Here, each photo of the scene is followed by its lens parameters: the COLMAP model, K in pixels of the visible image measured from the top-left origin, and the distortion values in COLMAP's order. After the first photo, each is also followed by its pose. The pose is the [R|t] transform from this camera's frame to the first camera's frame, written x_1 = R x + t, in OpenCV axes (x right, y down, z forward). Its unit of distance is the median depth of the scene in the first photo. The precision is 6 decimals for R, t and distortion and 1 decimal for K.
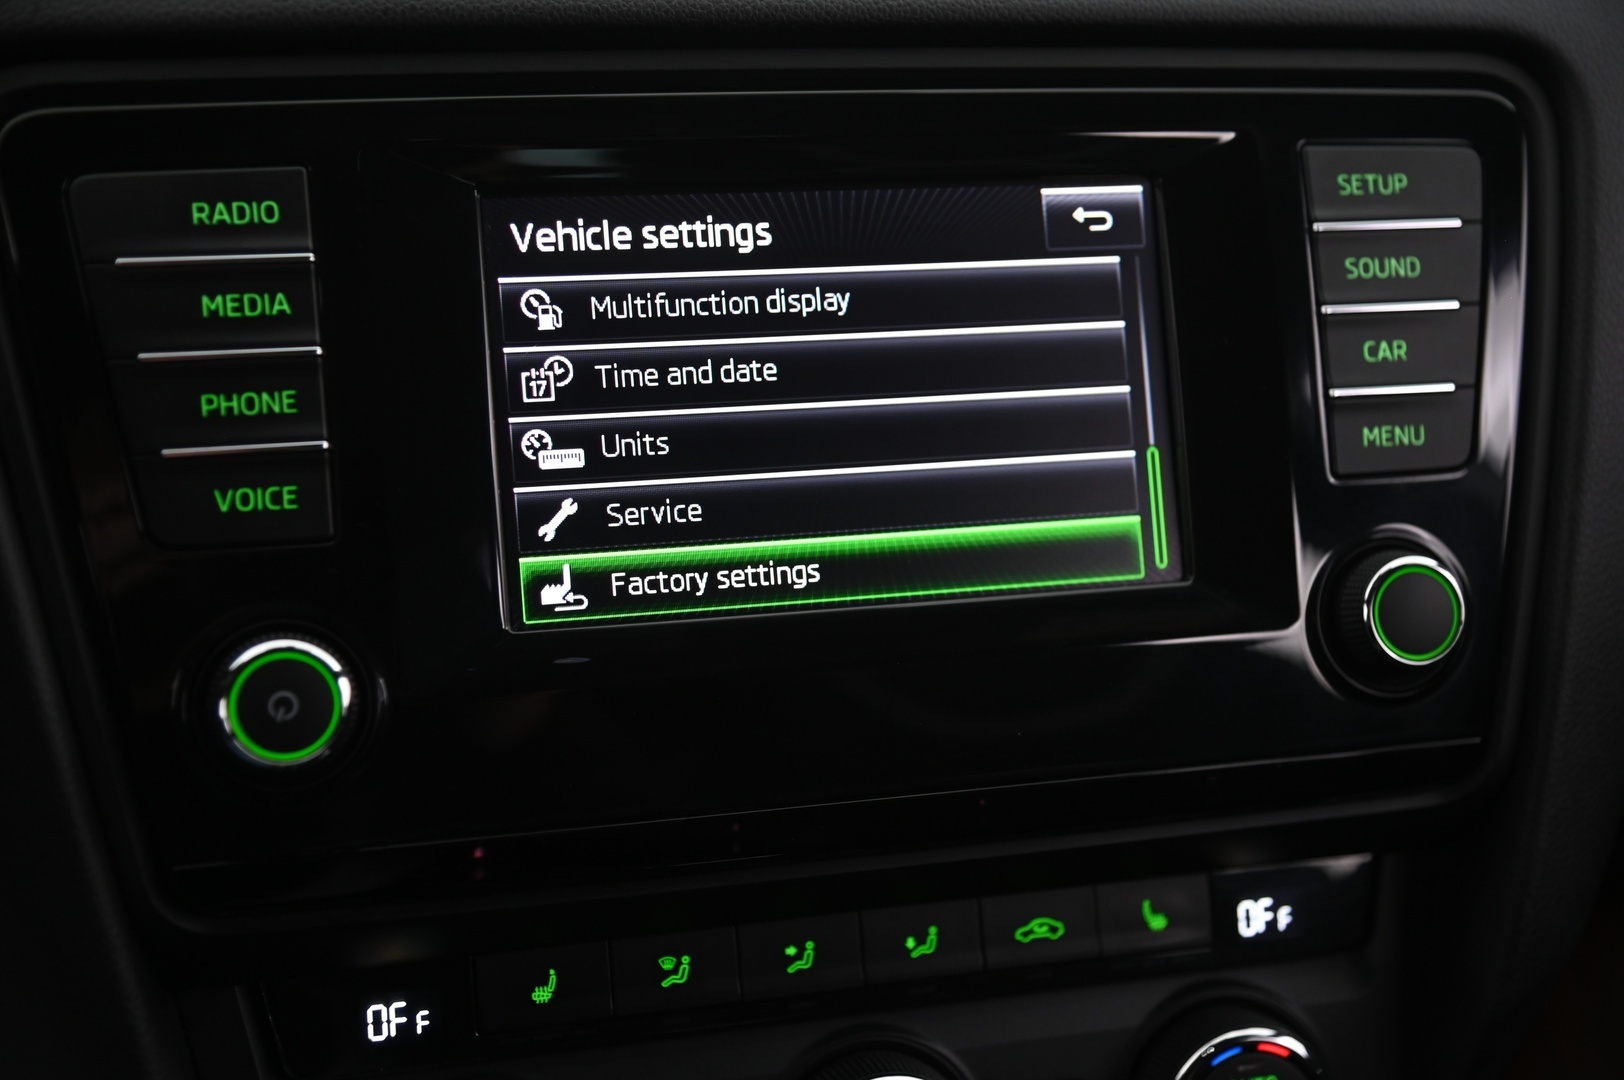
lens RADIAL K [[2164.9, 0, 820.8], [0, 2164.9, 549.2], [0, 0, 1]] dist [0.103118, 0.000000]
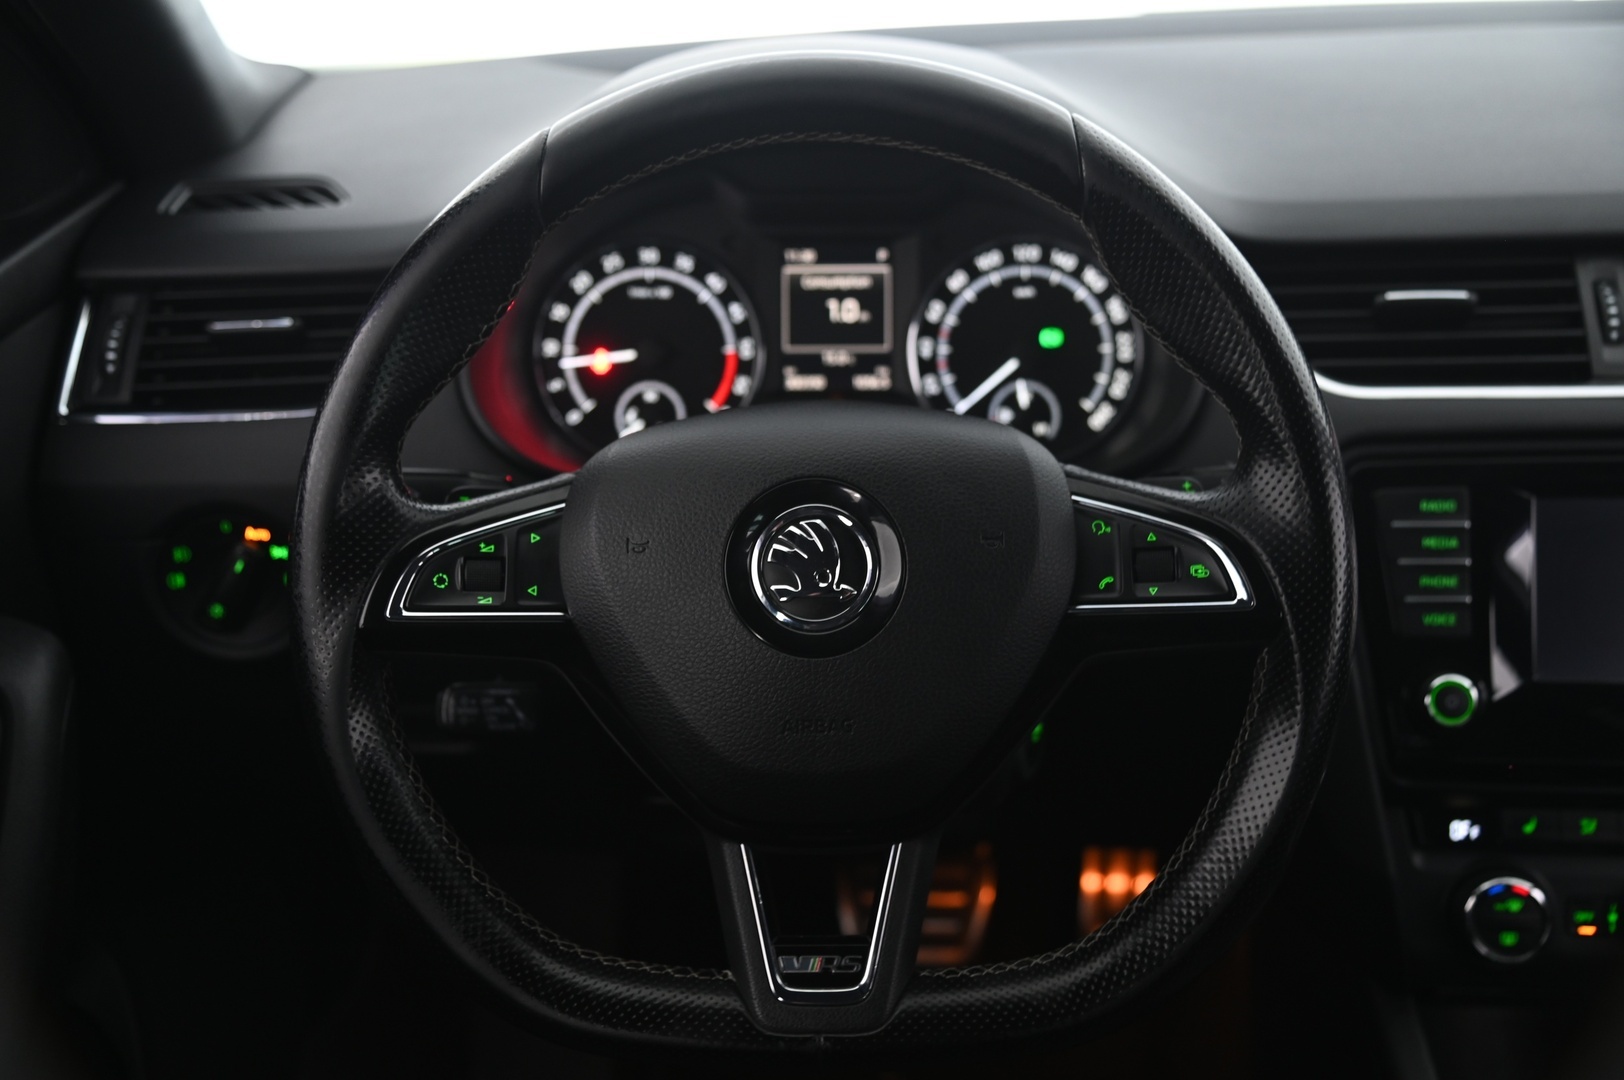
lens RADIAL K [[1861.7, 0, 804.1], [0, 1861.7, 546.1], [0, 0, 1]] dist [0.085305, 0.000000]
pose [[0.952469, 0.074273, -0.295442, -0.290547], [-0.065324, 0.997060, 0.040060, -0.132828], [0.297548, -0.018856, 0.954521, -1.185446]]
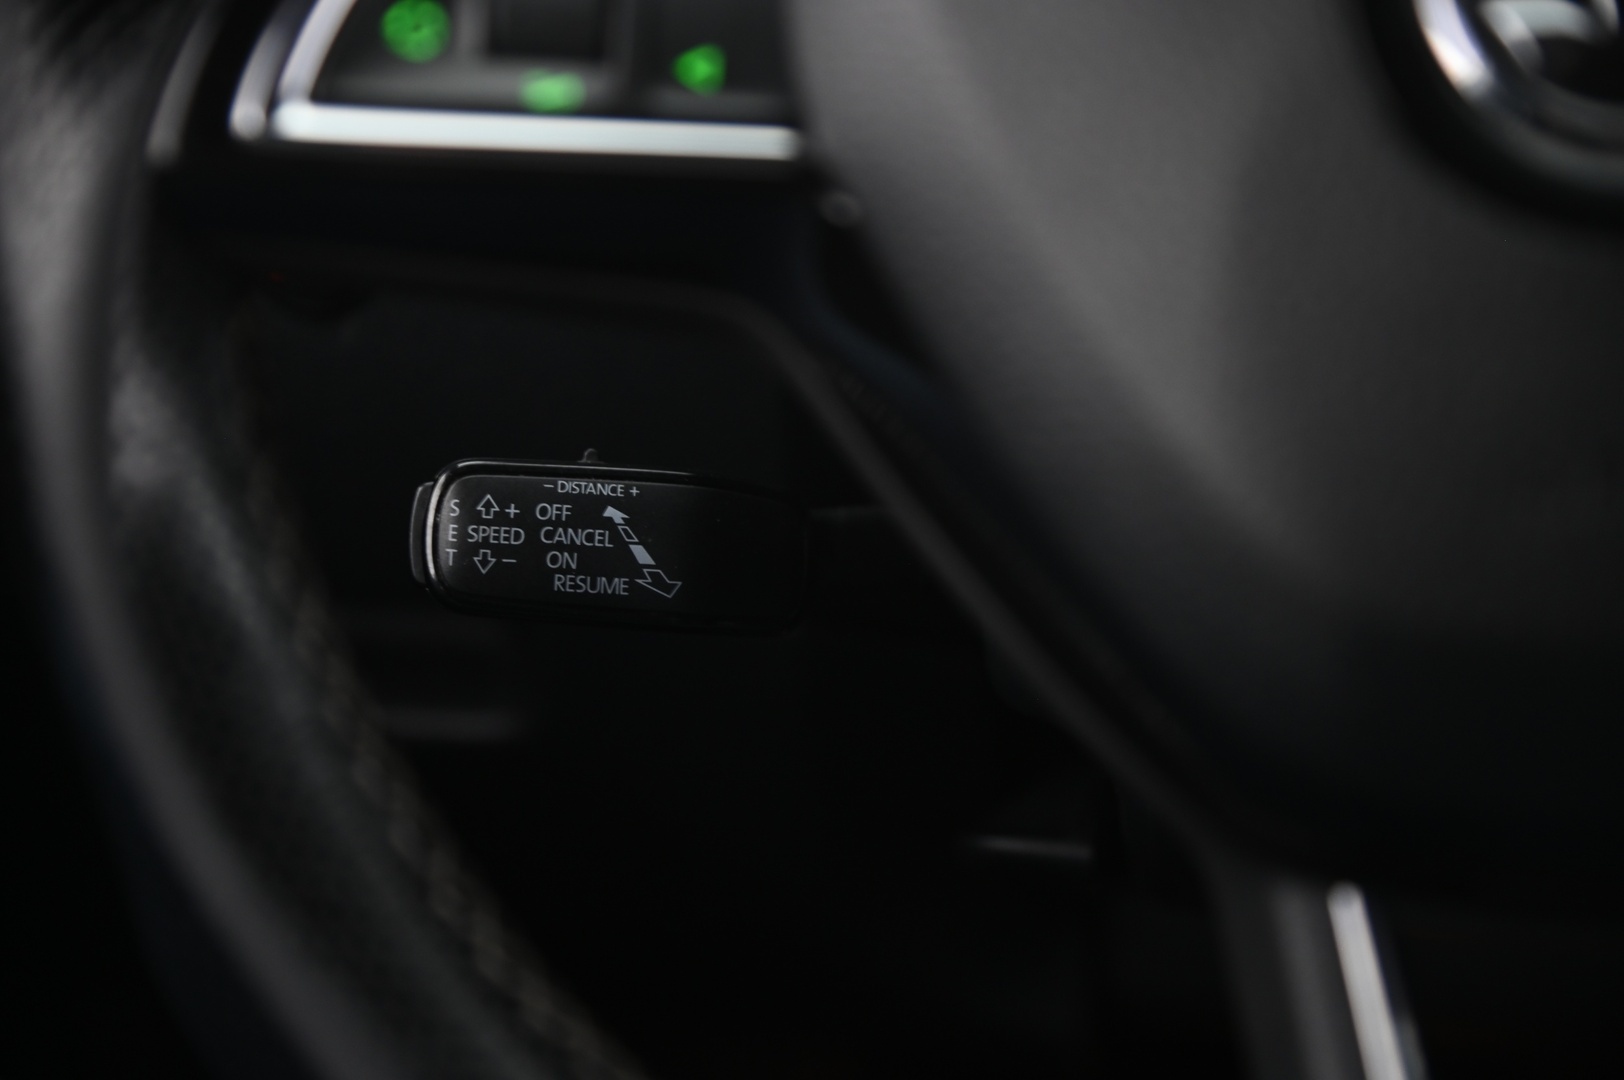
lens RADIAL K [[3069.4, 0, 810.0], [0, 3069.4, 538.4], [0, 0, 1]] dist [0.278820, 0.000000]
pose [[0.927431, 0.069254, -0.367525, -0.651355], [-0.062187, 0.997581, 0.031052, 0.089361], [0.368787, -0.005943, 0.929495, -0.468941]]
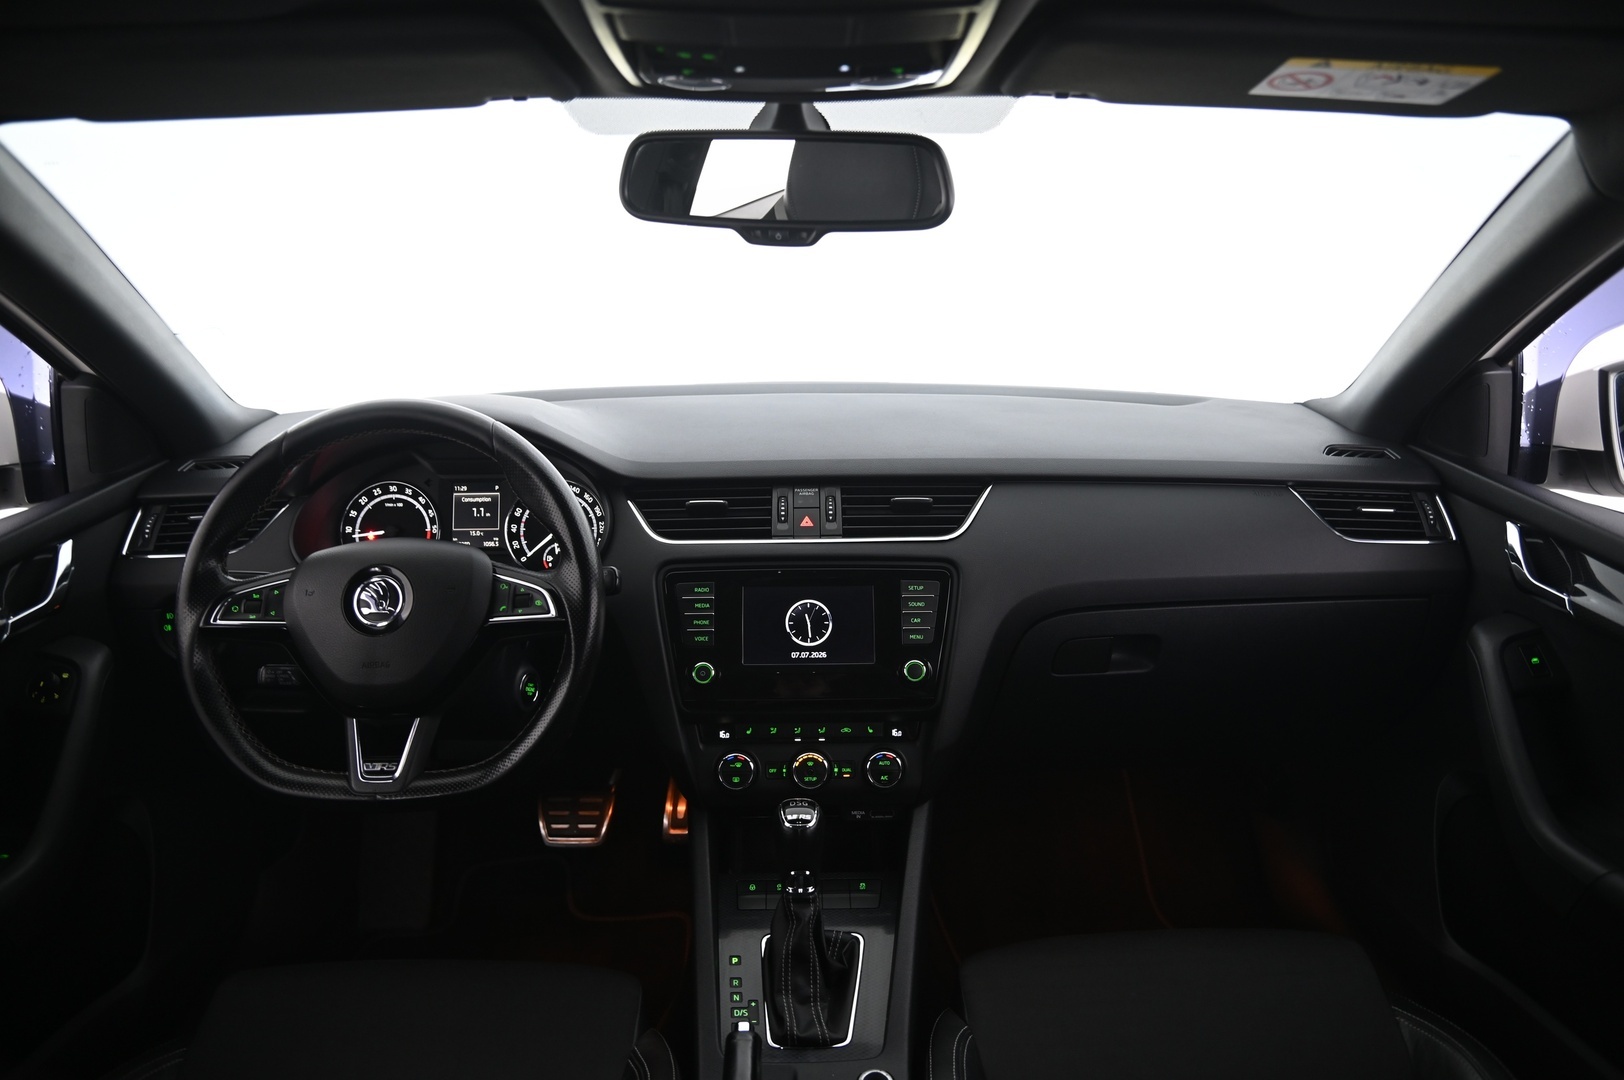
lens RADIAL K [[1129.2, 0, 814.2], [0, 1129.2, 529.8], [0, 0, 1]] dist [-0.109337, 0.009602]
pose [[0.970279, 0.025254, -0.240667, 0.683338], [-0.054535, 0.991775, -0.115793, 0.019079], [0.235763, 0.125476, 0.963676, -1.704248]]
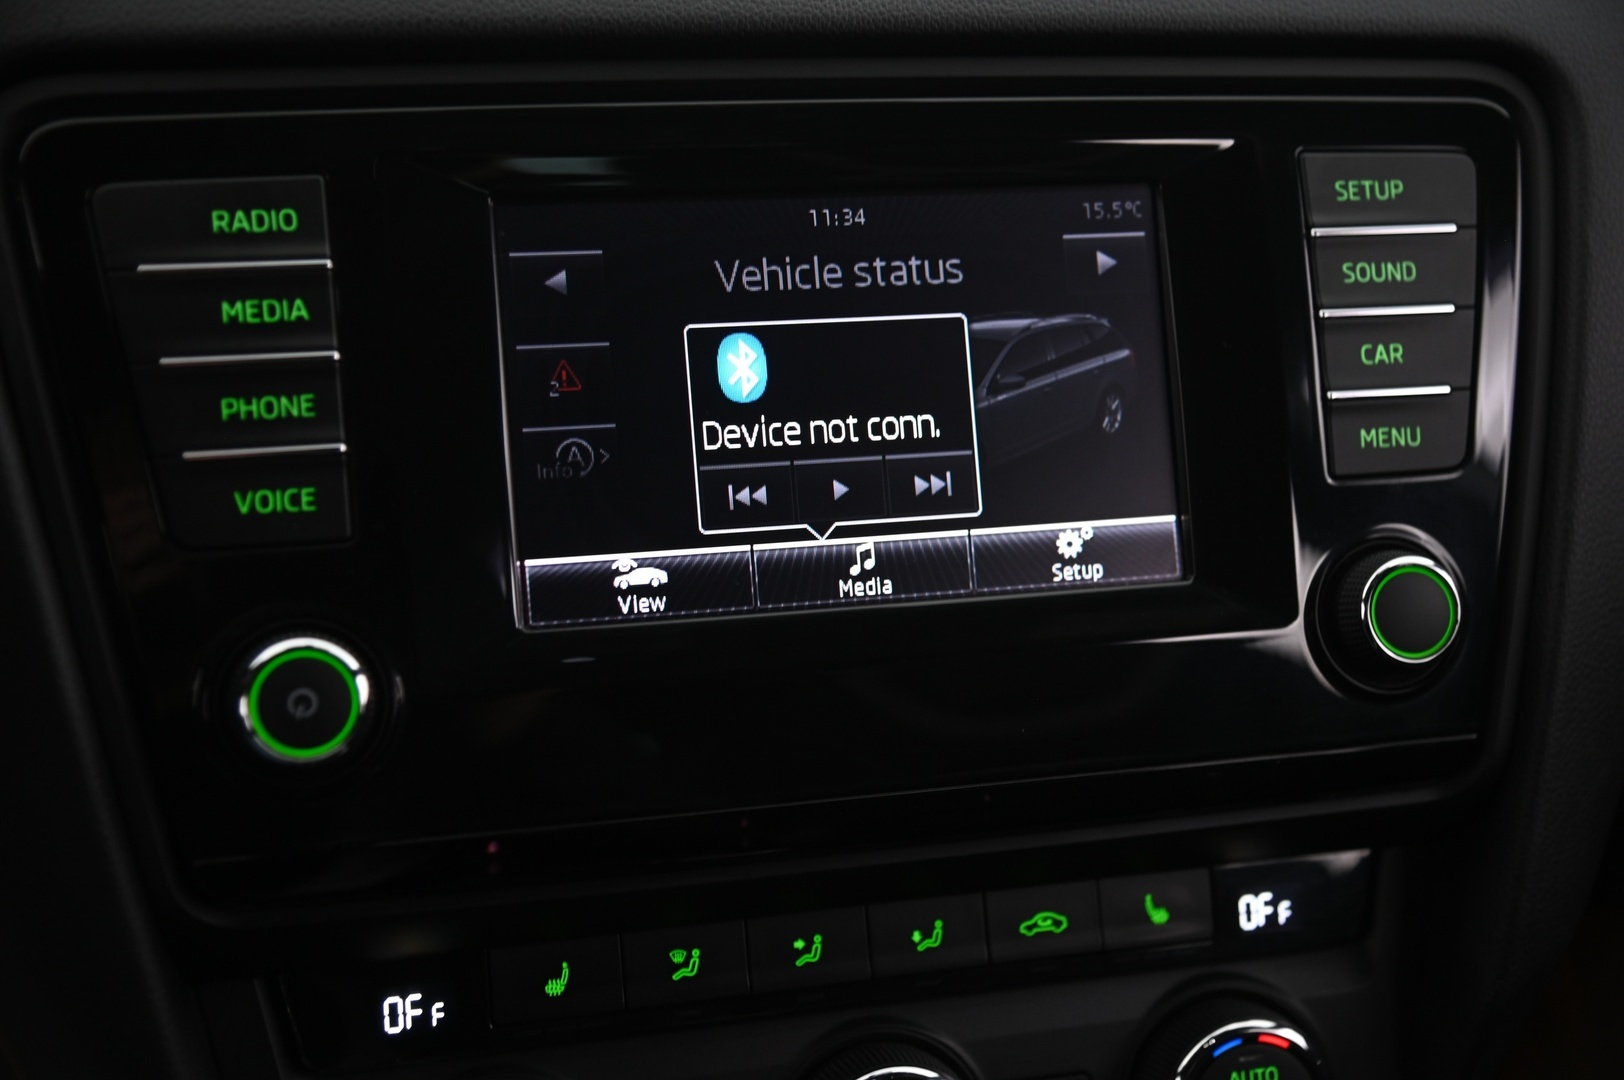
lens RADIAL K [[2164.9, 0, 822.3], [0, 2164.9, 548.9], [0, 0, 1]] dist [0.103118, 0.000000]
pose [[0.999998, -0.001730, -0.000822, -0.001765], [0.001728, 0.999996, -0.002273, 0.001978], [0.000826, 0.002271, 0.999997, -0.018267]]
